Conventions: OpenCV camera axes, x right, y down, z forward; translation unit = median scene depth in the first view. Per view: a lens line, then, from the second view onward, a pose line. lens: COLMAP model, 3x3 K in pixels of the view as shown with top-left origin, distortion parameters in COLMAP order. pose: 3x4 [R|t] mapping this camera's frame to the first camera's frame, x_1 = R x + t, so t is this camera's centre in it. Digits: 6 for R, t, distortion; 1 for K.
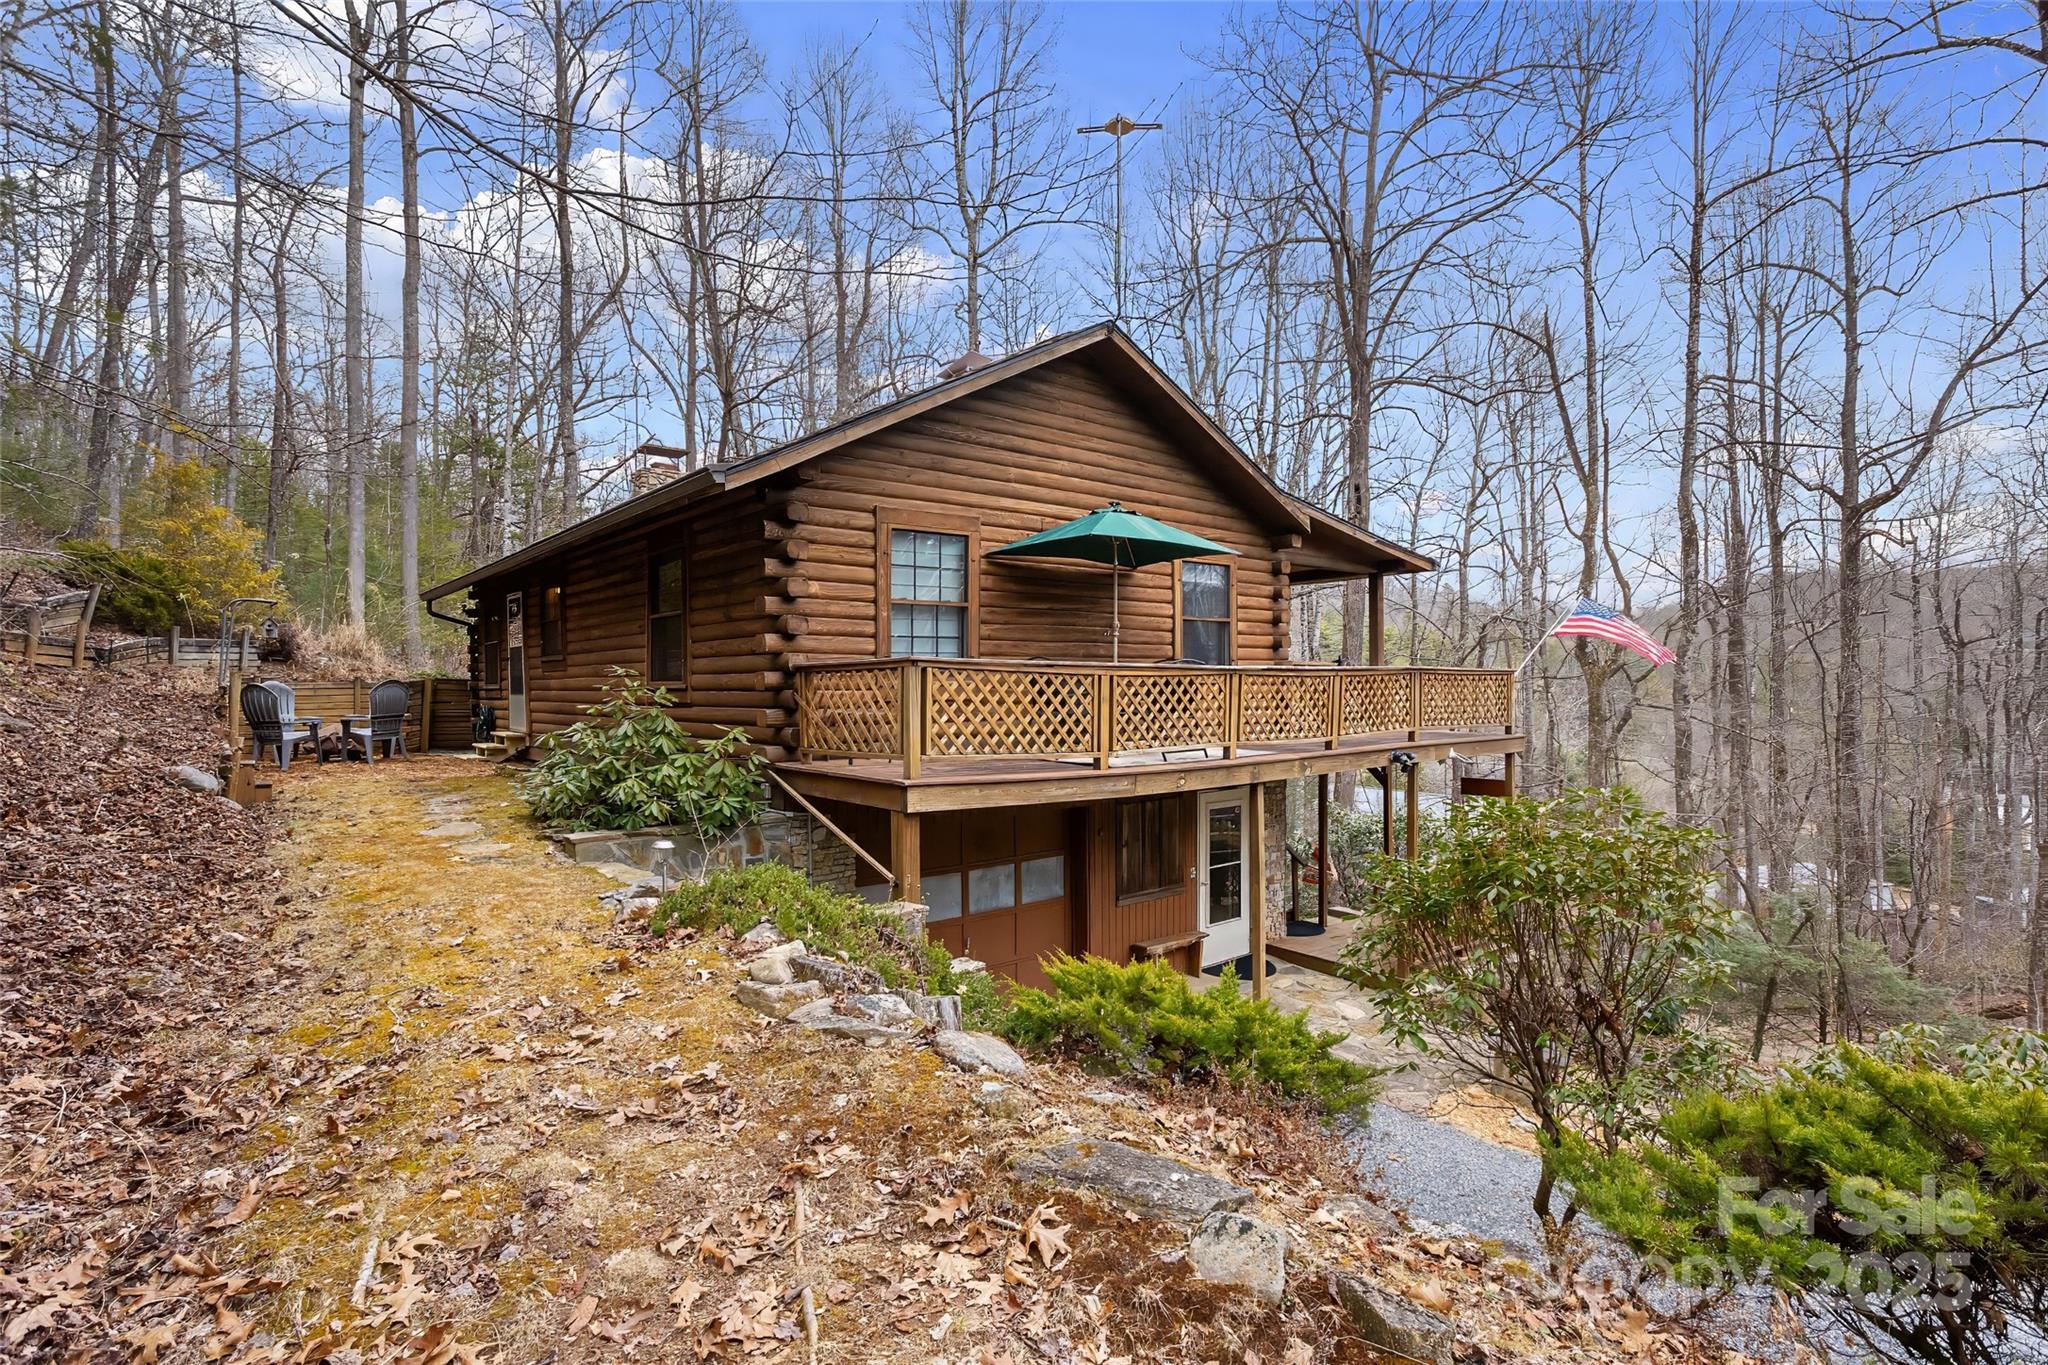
lens RADIAL K [[1011.1, 0, 1023.6], [0, 1011.1, 703.6], [0, 0, 1]] dist [-0.000929, 0.000777]
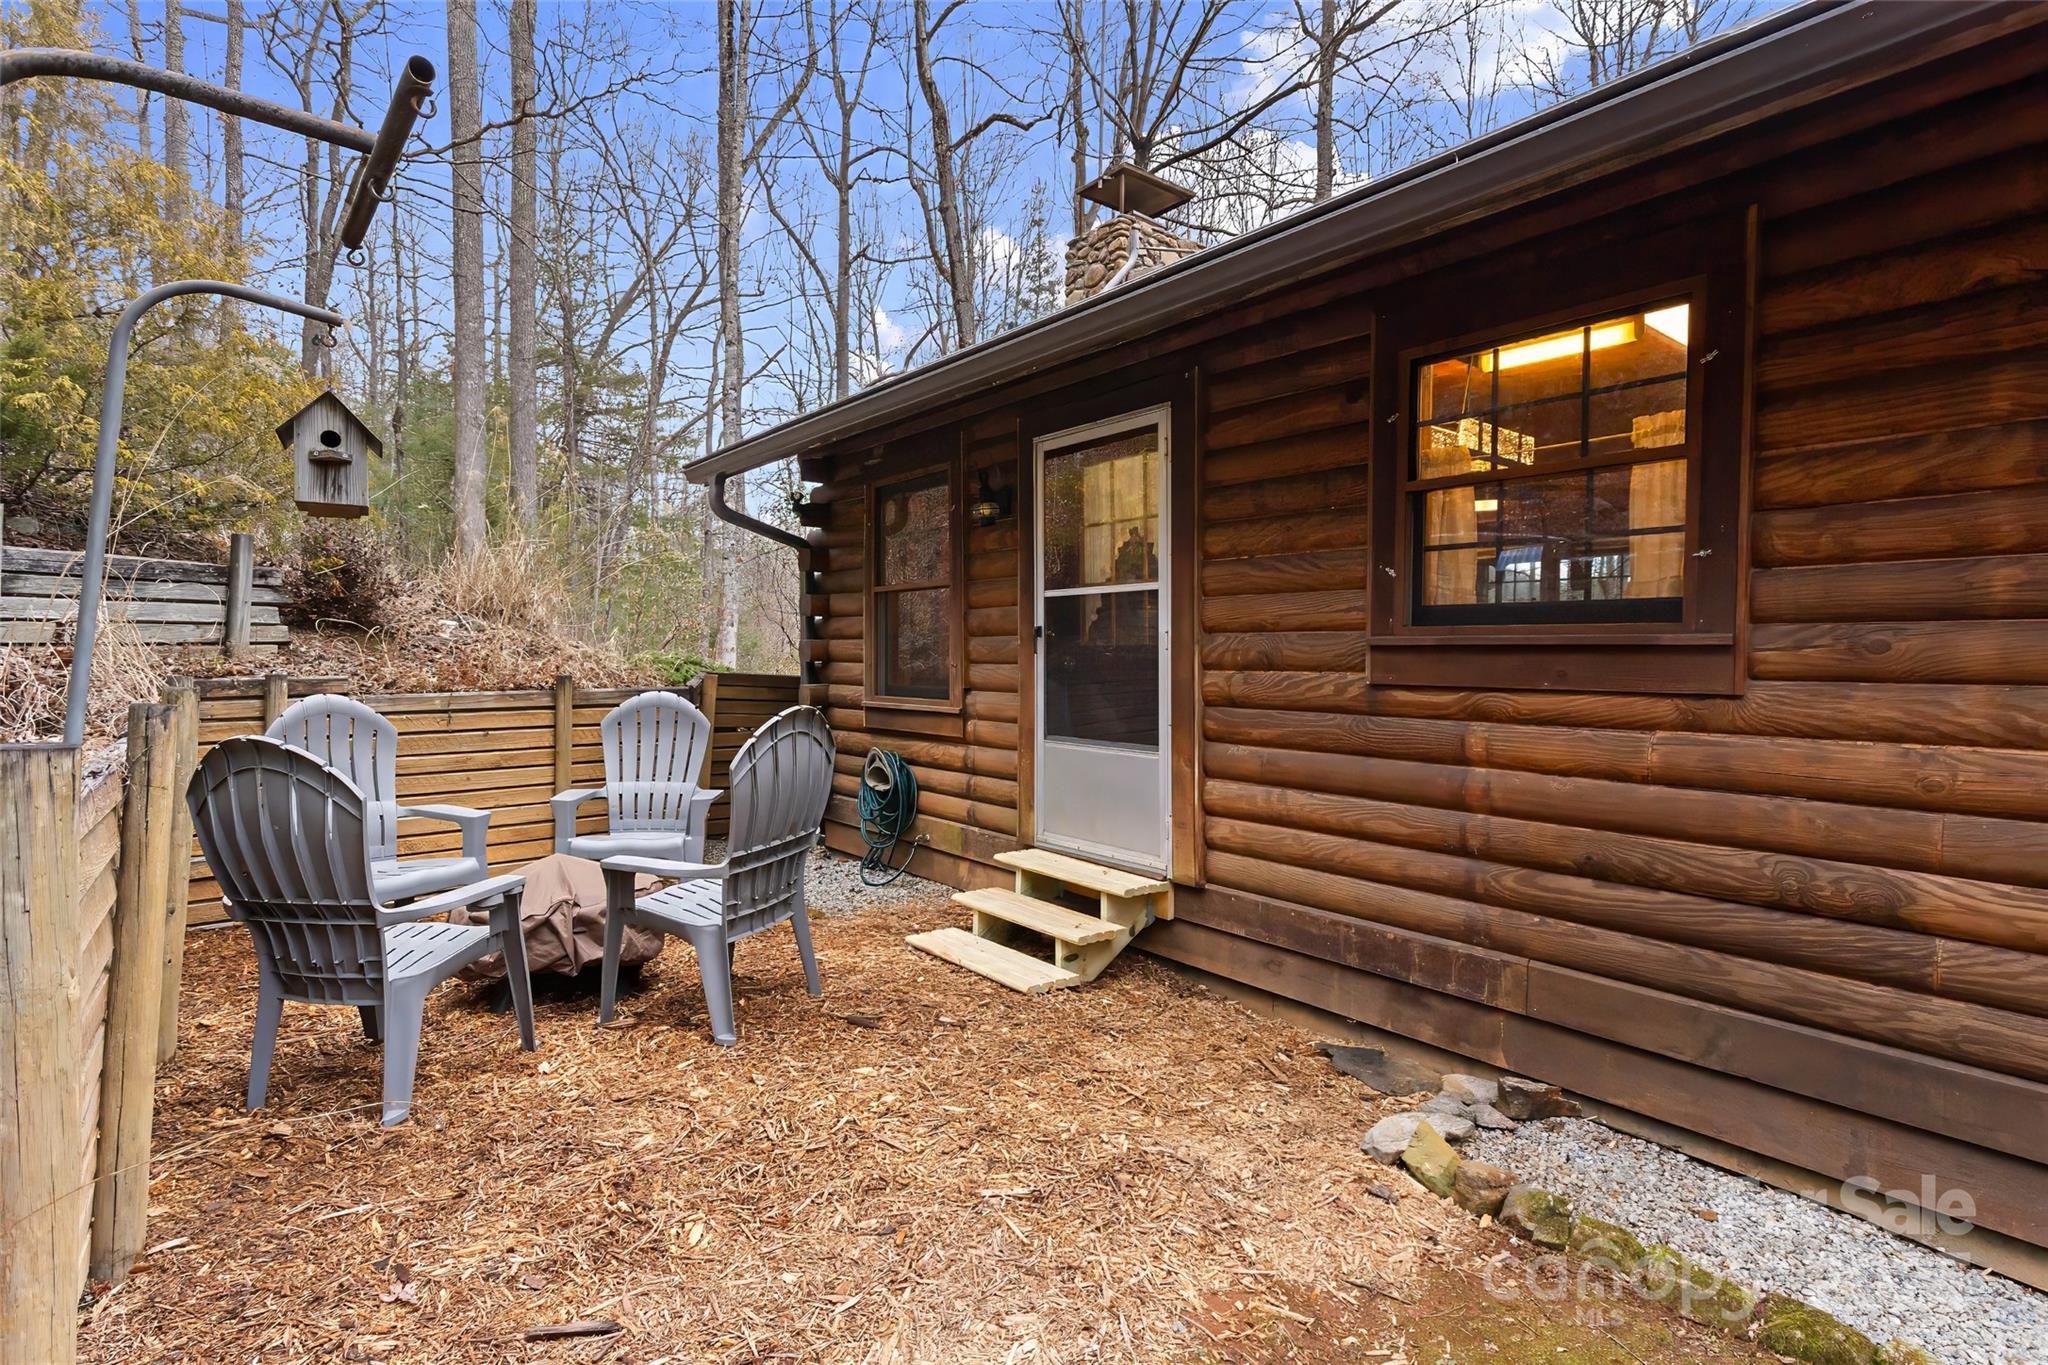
lens RADIAL K [[980.3, 0, 1022.4], [0, 980.3, 692.8], [0, 0, 1]] dist [0.004647, 0.001395]
pose [[0.999906, 0.012729, -0.005189, -0.525086], [-0.012626, 0.999731, 0.019461, -0.030831], [0.005435, -0.019394, 0.999797, 0.695993]]
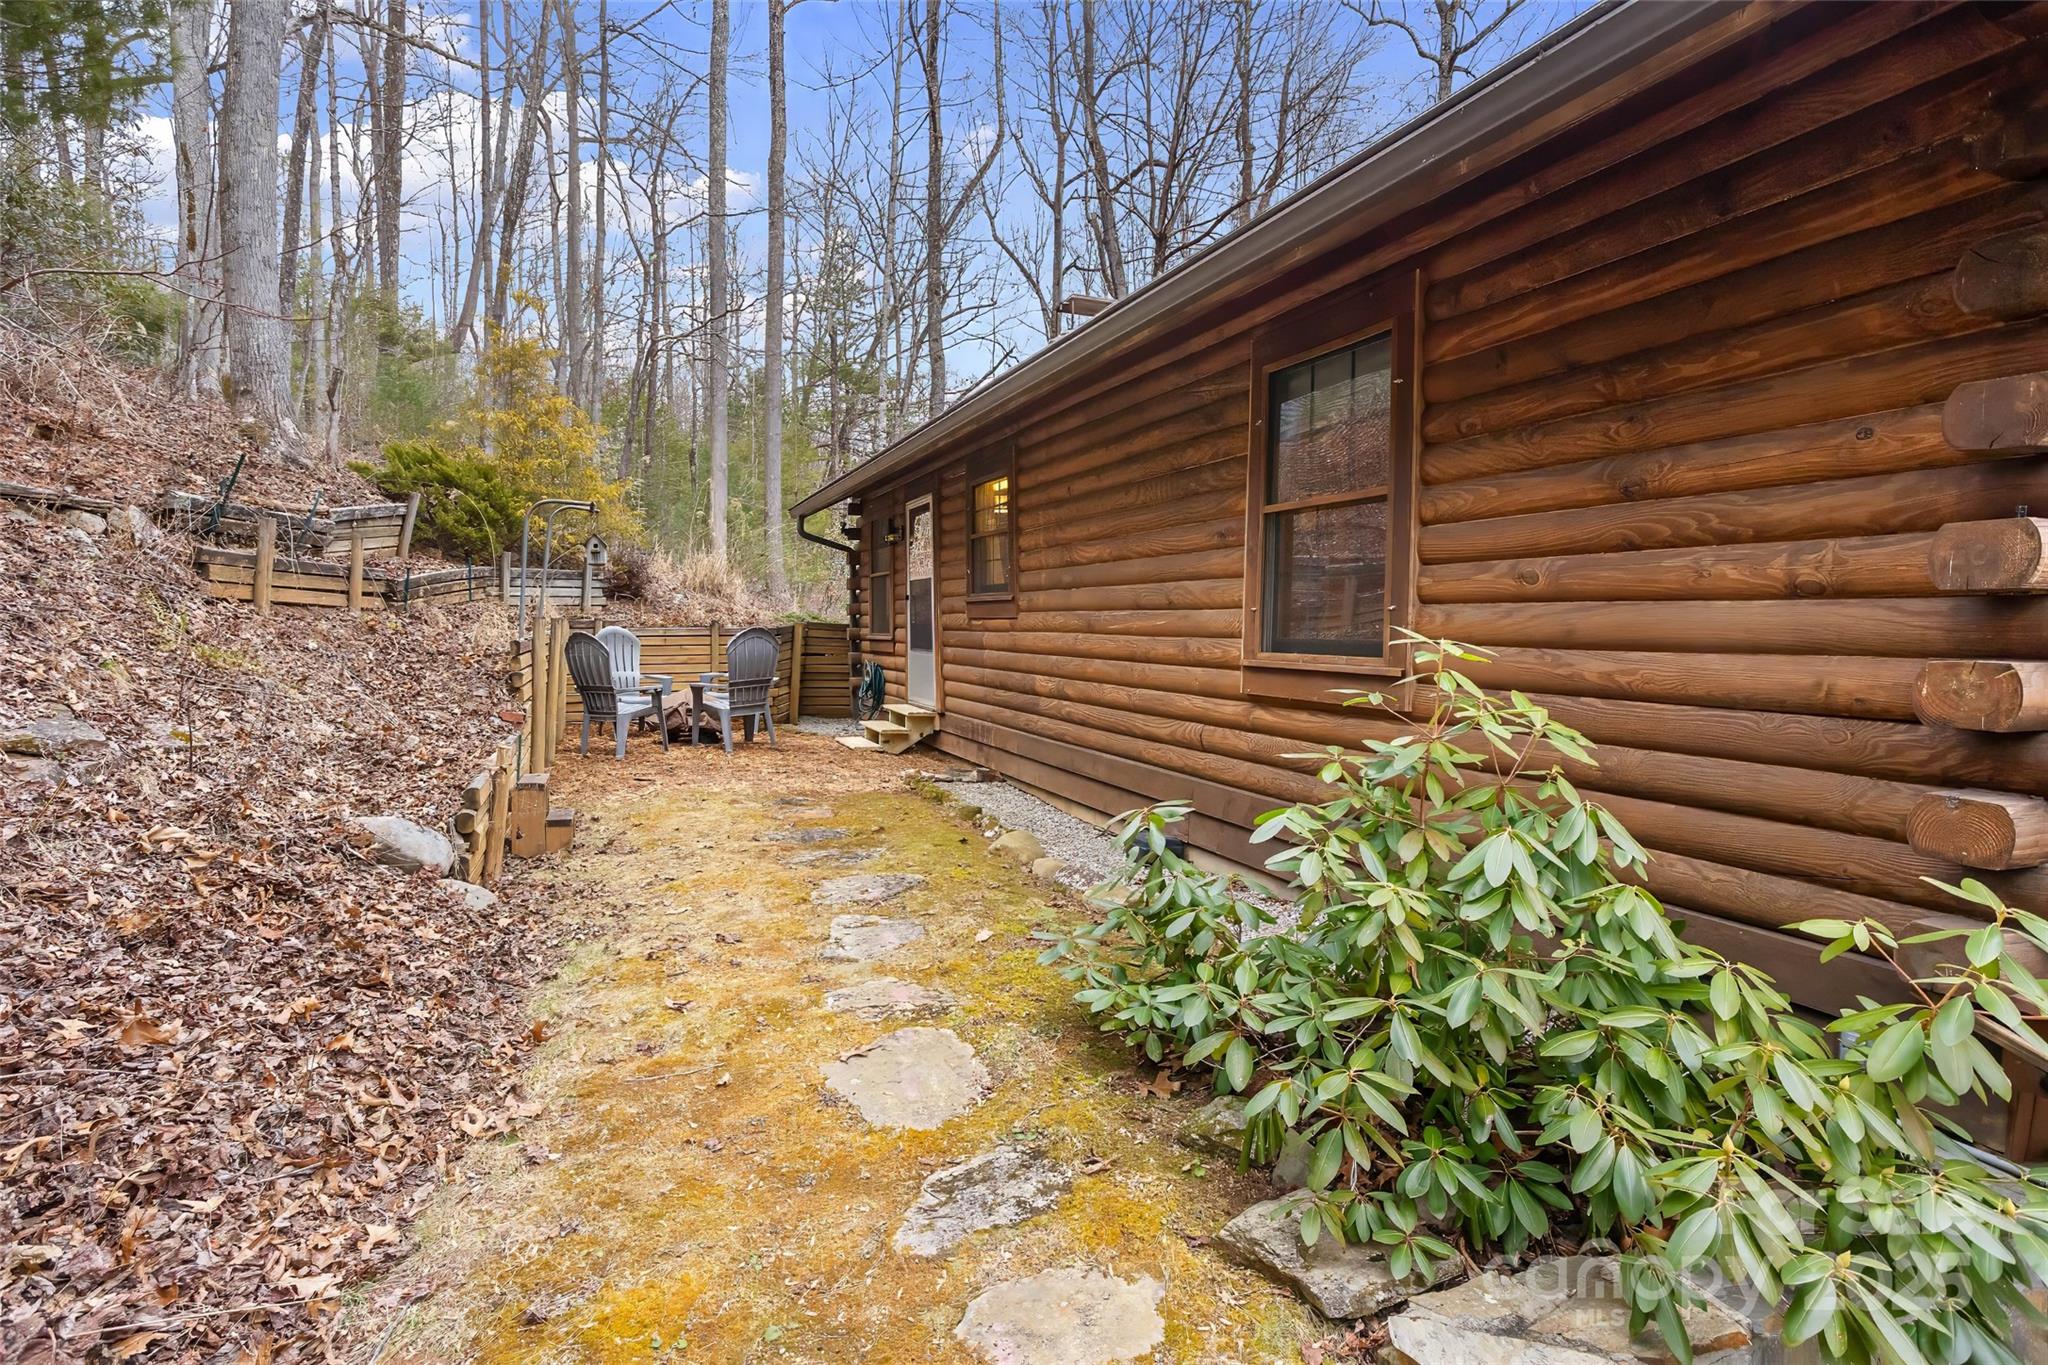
lens RADIAL K [[1031.9, 0, 1024.0], [0, 1031.9, 682.5], [0, 0, 1]] dist [-0.027388, 0.000365]
pose [[0.955073, 0.030962, -0.294749, -0.235050], [-0.019792, 0.998971, 0.040808, -0.017269], [0.295709, -0.033141, 0.954703, 0.370187]]
